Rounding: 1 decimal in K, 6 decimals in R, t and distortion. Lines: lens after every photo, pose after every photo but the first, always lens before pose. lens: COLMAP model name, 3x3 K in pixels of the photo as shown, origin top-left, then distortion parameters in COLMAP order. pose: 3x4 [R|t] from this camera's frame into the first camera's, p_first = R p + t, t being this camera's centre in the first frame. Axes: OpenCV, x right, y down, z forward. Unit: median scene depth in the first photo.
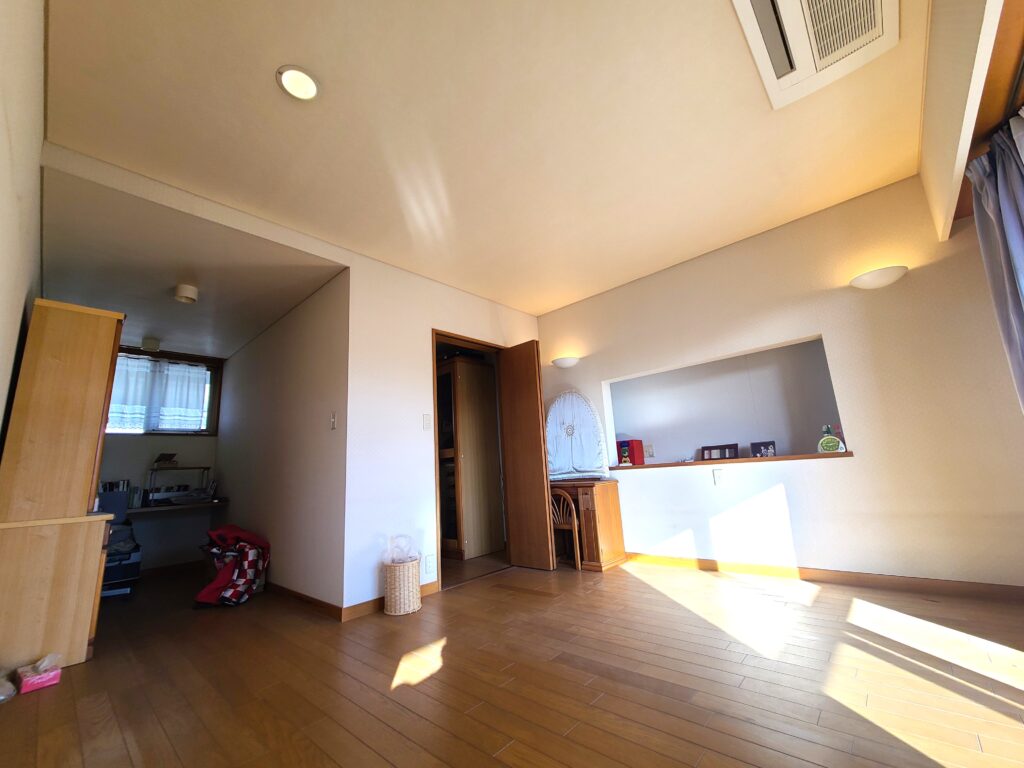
lens RADIAL K [[416.4, 0, 513.8], [0, 416.4, 385.5], [0, 0, 1]] dist [0.002877, -0.000001]
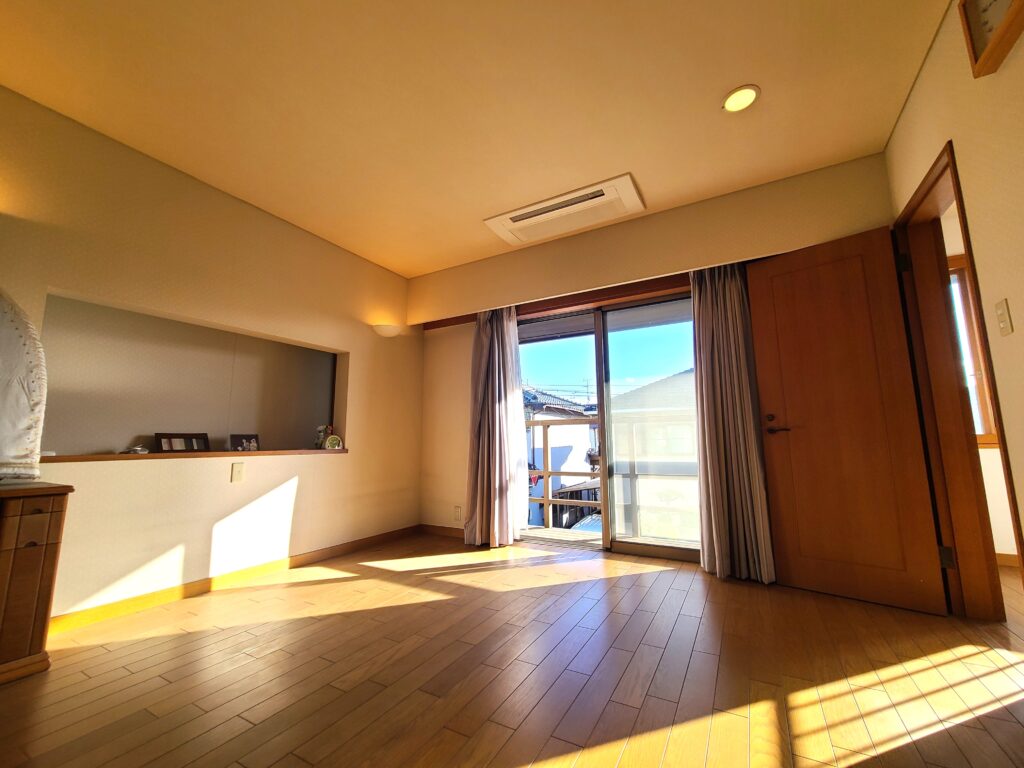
lens RADIAL K [[416.4, 0, 512.5], [0, 416.4, 384.3], [0, 0, 1]] dist [0.002877, -0.000001]
pose [[-0.223189, 0.200941, 0.953839, -0.429997], [-0.173066, 0.954808, -0.241641, 0.148888], [-0.959289, -0.219009, -0.178327, 0.618906]]
